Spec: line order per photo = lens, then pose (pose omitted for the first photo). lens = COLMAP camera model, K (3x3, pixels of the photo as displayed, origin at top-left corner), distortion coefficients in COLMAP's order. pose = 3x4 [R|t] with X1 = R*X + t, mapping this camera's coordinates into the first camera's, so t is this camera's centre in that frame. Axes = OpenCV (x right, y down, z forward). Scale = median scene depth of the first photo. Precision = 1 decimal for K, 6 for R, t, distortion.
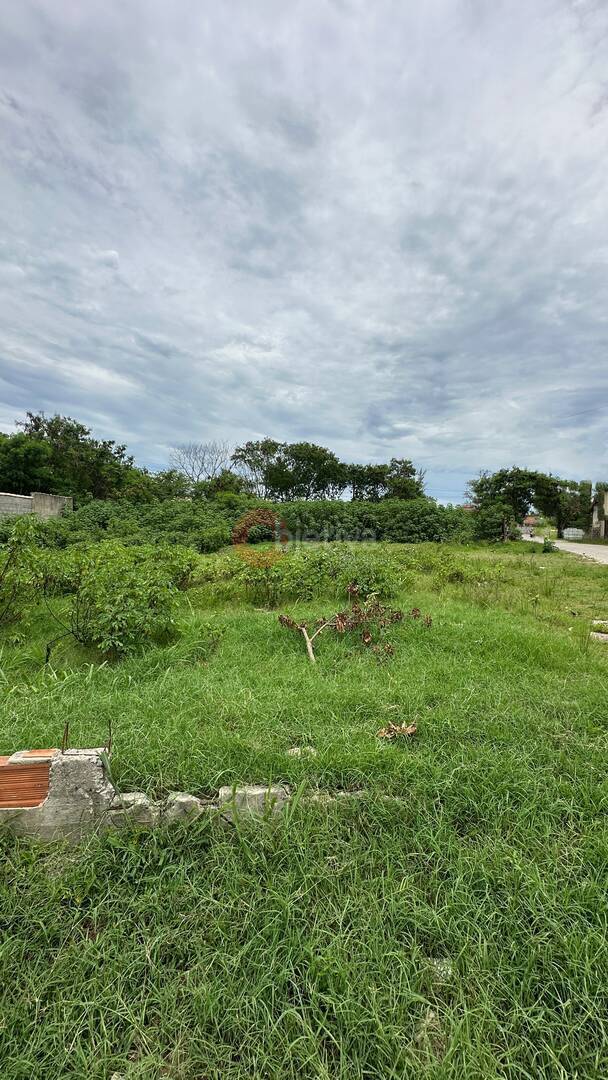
lens RADIAL K [[435.4, 0, 307.0], [0, 435.4, 527.6], [0, 0, 1]] dist [0.003538, -0.000654]
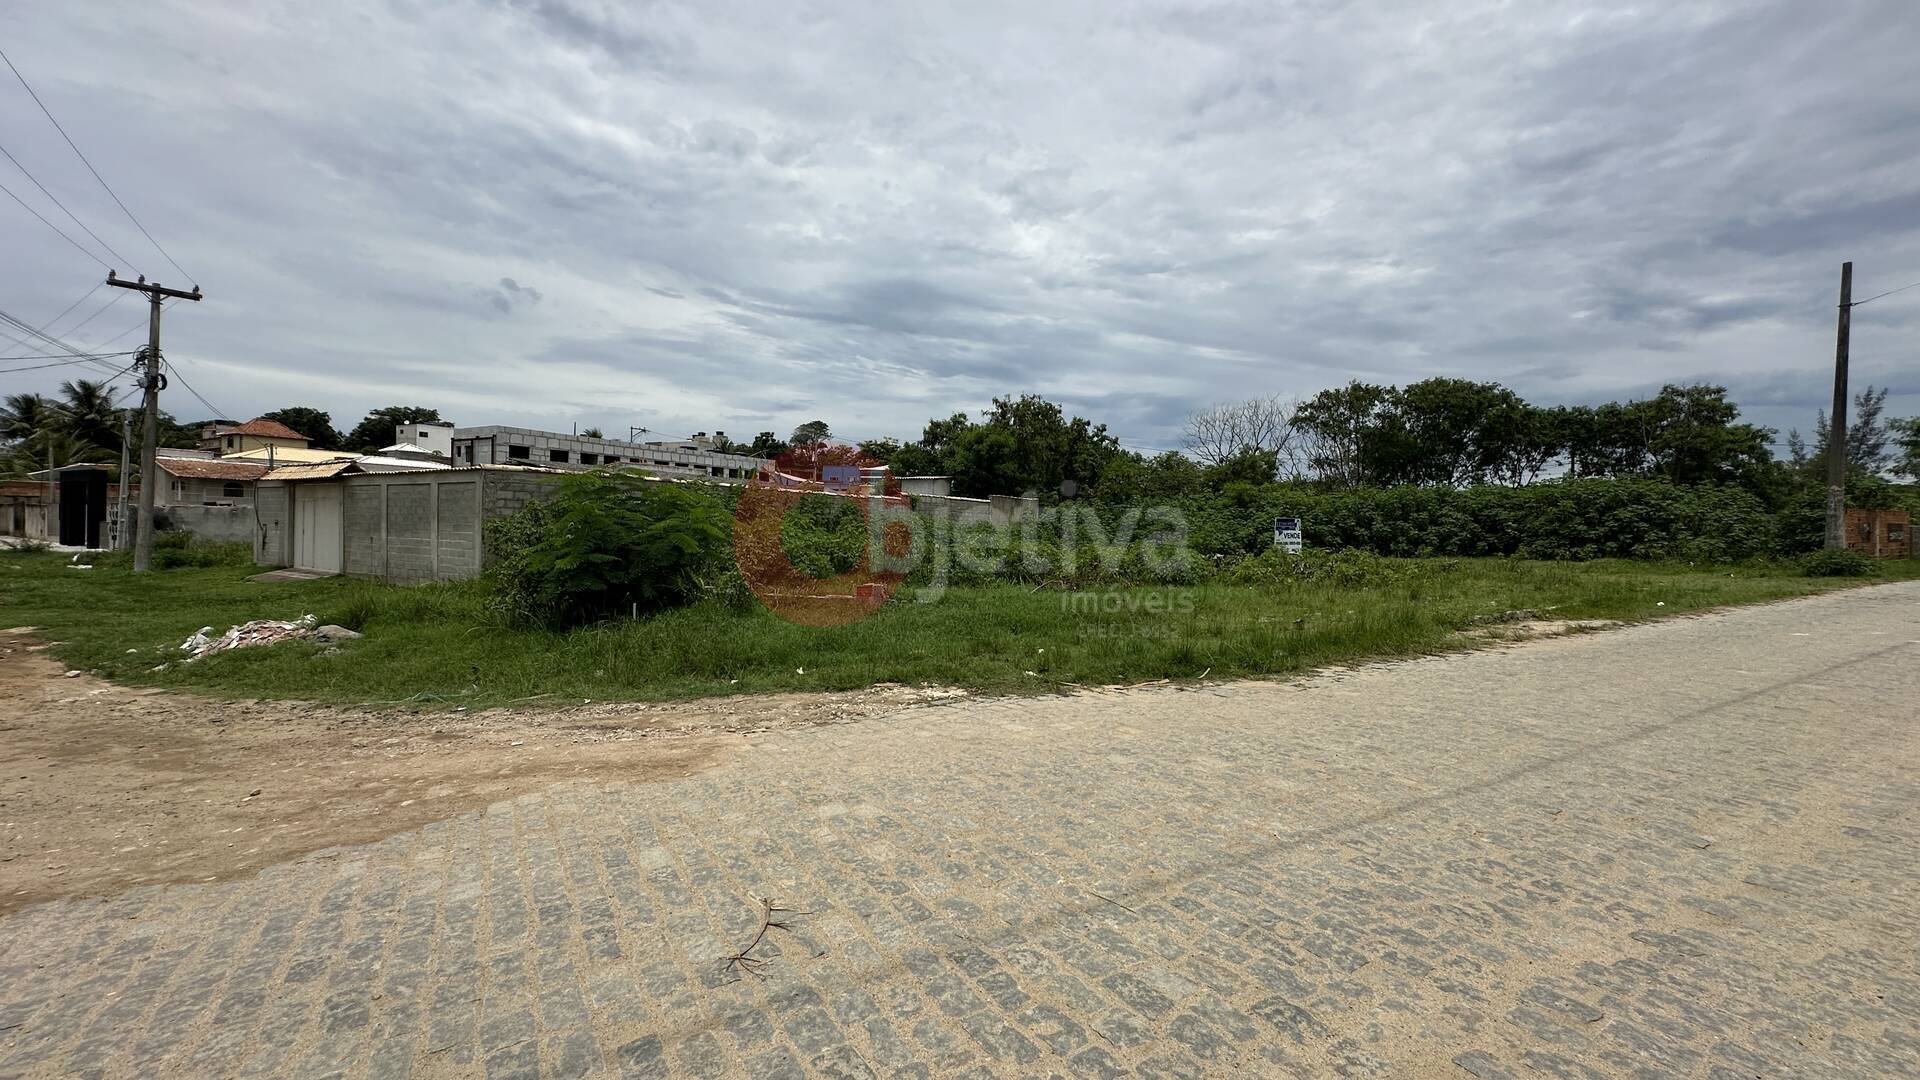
lens RADIAL K [[774.0, 0, 961.6], [0, 774.0, 544.0], [0, 0, 1]] dist [0.003538, -0.000654]
pose [[0.787587, -0.001645, -0.616202, 0.987461], [0.001047, 0.999999, -0.001331, 0.066542], [0.616203, 0.000403, 0.787587, -0.889097]]
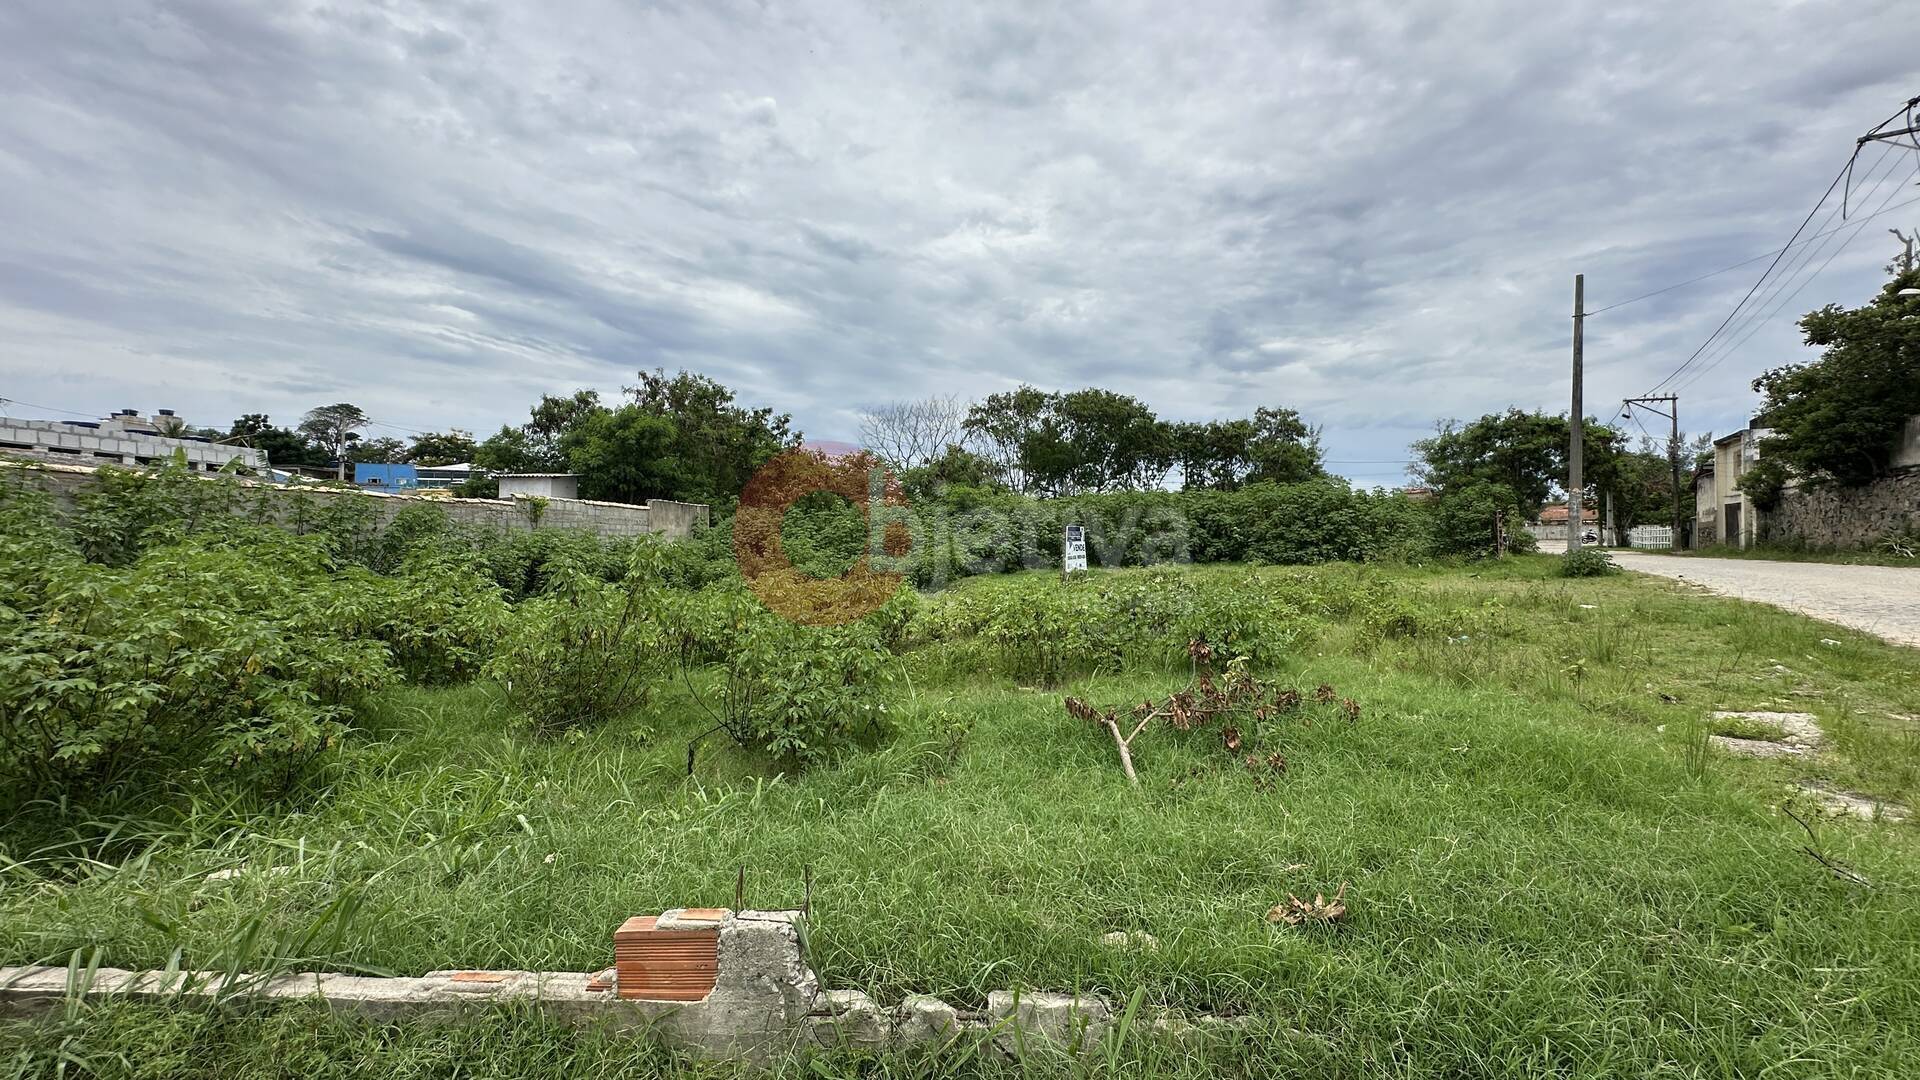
lens RADIAL K [[774.0, 0, 960.0], [0, 774.0, 532.2], [0, 0, 1]] dist [0.003538, -0.000654]
pose [[0.983356, -0.035123, -0.178261, -0.009537], [0.032275, 0.999301, -0.018851, 0.001294], [0.178799, 0.012784, 0.983803, -0.007920]]
